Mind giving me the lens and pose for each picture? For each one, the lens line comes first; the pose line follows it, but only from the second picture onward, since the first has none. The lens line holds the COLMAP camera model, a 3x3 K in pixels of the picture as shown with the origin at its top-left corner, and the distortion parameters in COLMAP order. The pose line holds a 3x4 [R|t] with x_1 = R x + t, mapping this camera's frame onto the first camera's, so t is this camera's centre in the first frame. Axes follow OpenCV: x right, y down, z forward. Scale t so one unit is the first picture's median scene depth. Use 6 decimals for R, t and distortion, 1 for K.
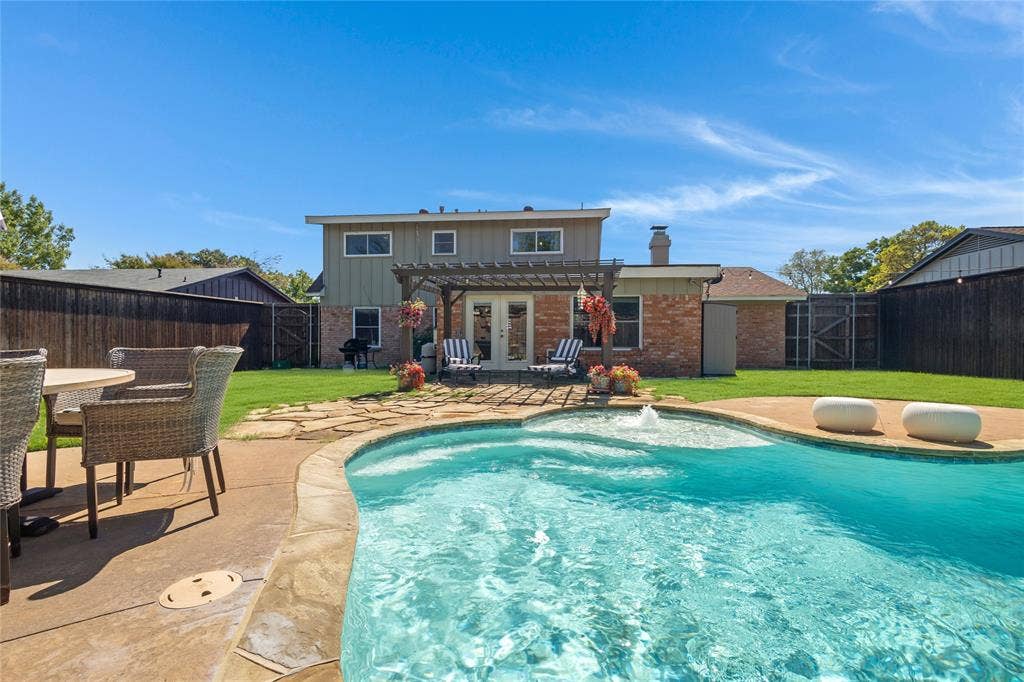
lens RADIAL K [[481.7, 0, 514.2], [0, 481.7, 319.5], [0, 0, 1]] dist [-0.000551, -0.000194]
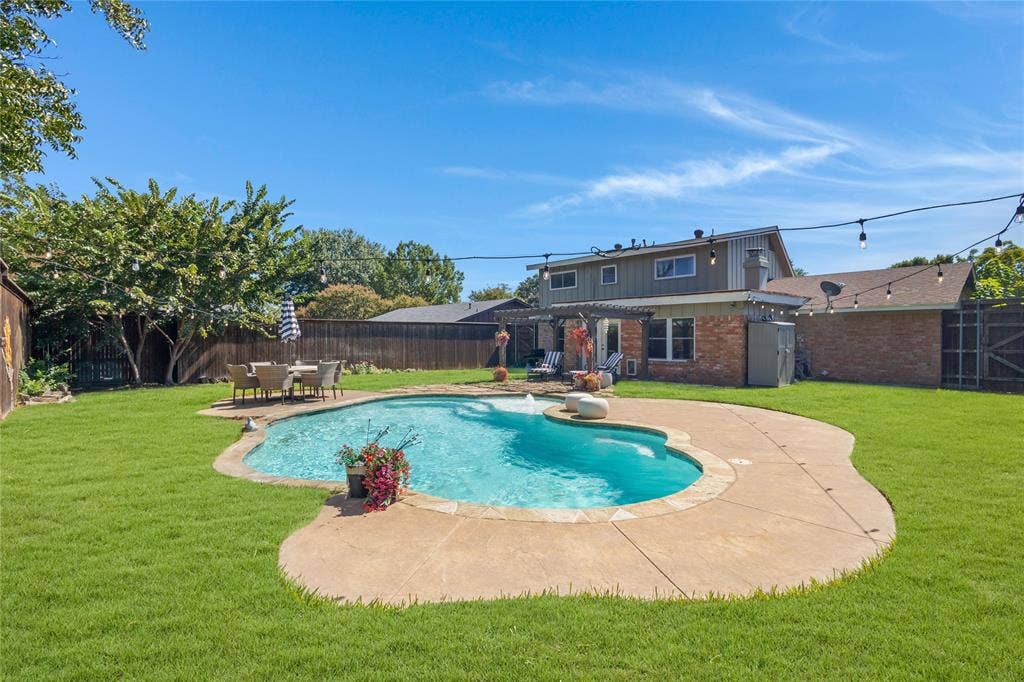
lens RADIAL K [[481.7, 0, 514.2], [0, 481.7, 319.5], [0, 0, 1]] dist [-0.000551, -0.000194]
pose [[0.752937, -0.030963, -0.657364, 0.556206], [0.031787, 0.999438, -0.010666, -0.034874], [0.657325, -0.012865, 0.753498, -0.170002]]
